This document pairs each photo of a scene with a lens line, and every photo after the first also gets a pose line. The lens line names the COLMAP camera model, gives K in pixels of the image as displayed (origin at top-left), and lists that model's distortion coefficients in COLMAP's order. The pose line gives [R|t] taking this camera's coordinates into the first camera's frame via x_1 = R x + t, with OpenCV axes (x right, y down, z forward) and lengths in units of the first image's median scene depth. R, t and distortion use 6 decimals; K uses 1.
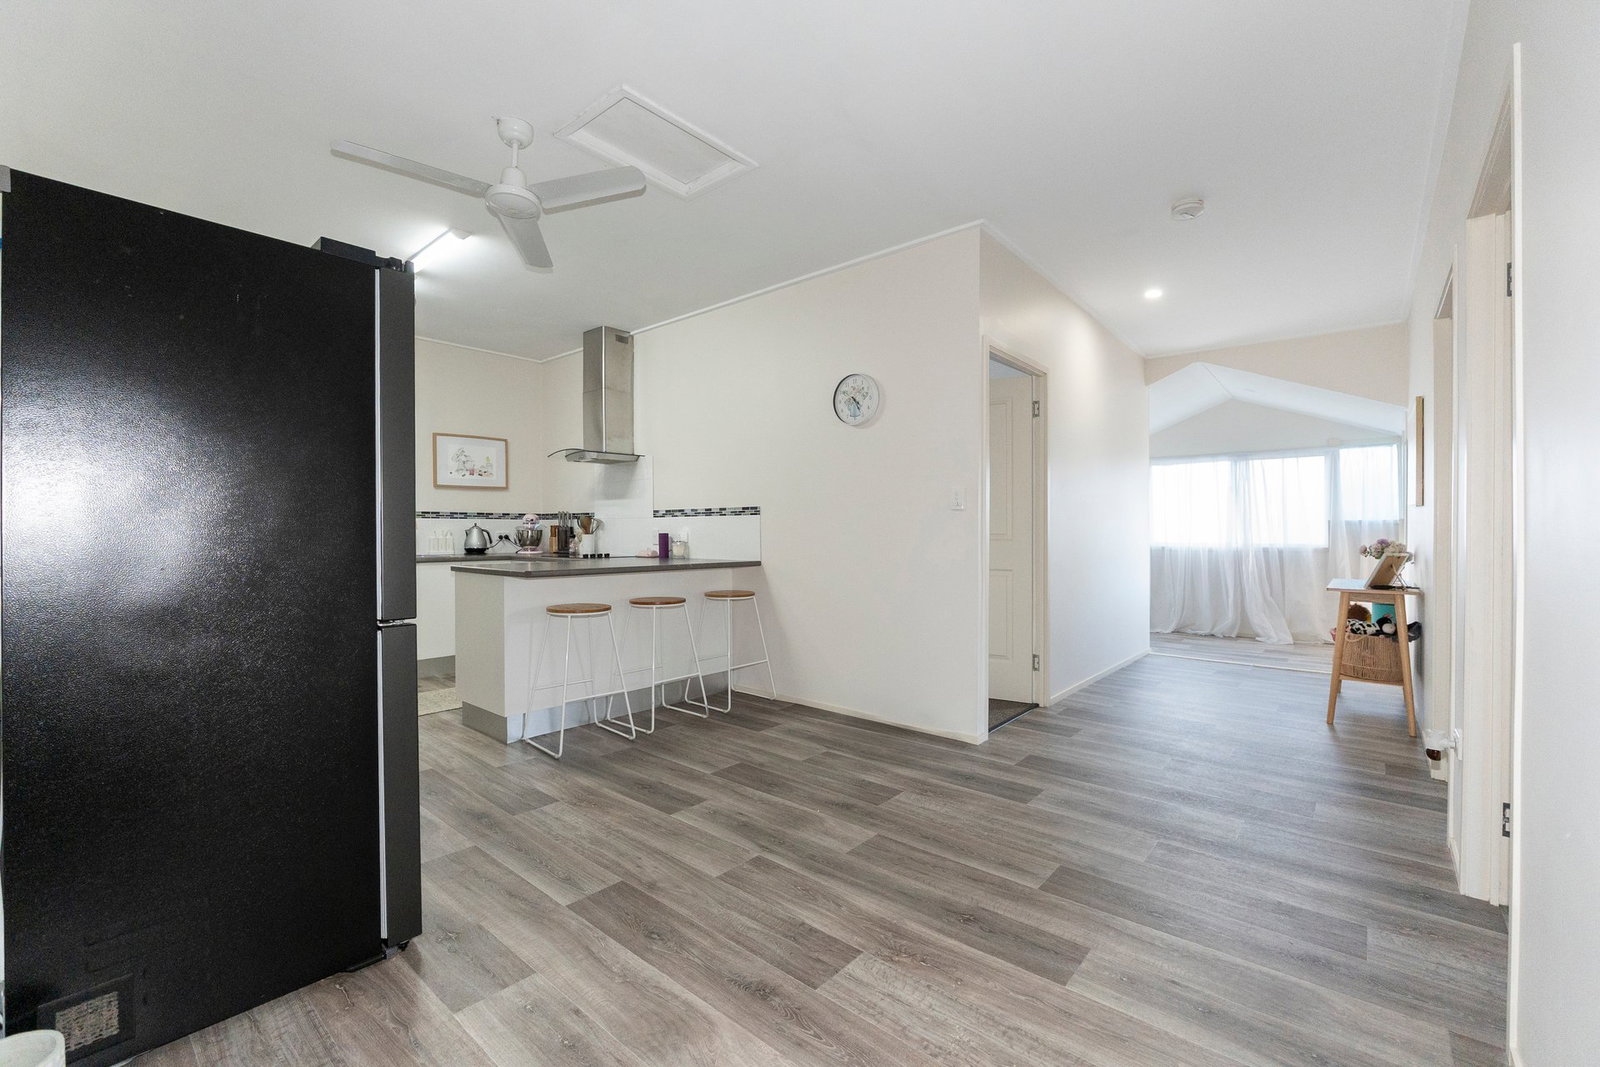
lens RADIAL K [[673.1, 0, 805.3], [0, 673.1, 529.1], [0, 0, 1]] dist [-0.006330, 0.000095]
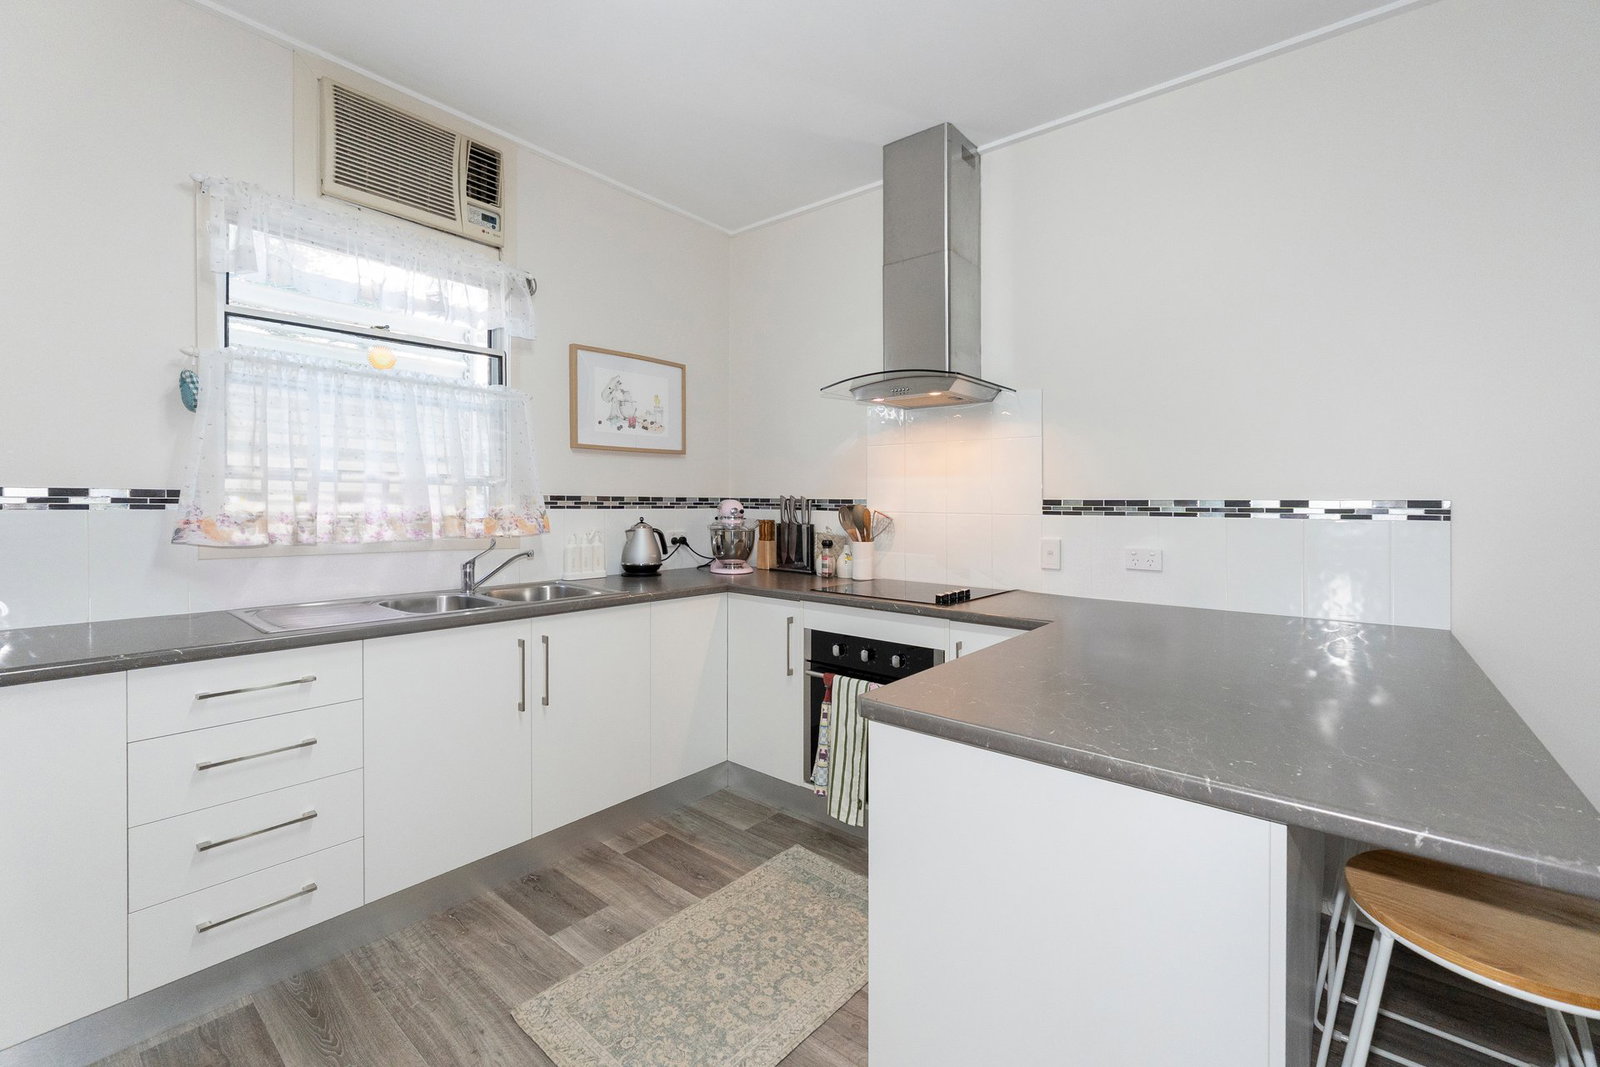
lens RADIAL K [[673.1, 0, 804.4], [0, 673.1, 504.0], [0, 0, 1]] dist [-0.006330, 0.000095]
pose [[0.999726, 0.008891, 0.021671, -0.370245], [-0.009007, 0.999946, 0.005230, -0.023172], [-0.021623, -0.005423, 0.999751, 0.459266]]
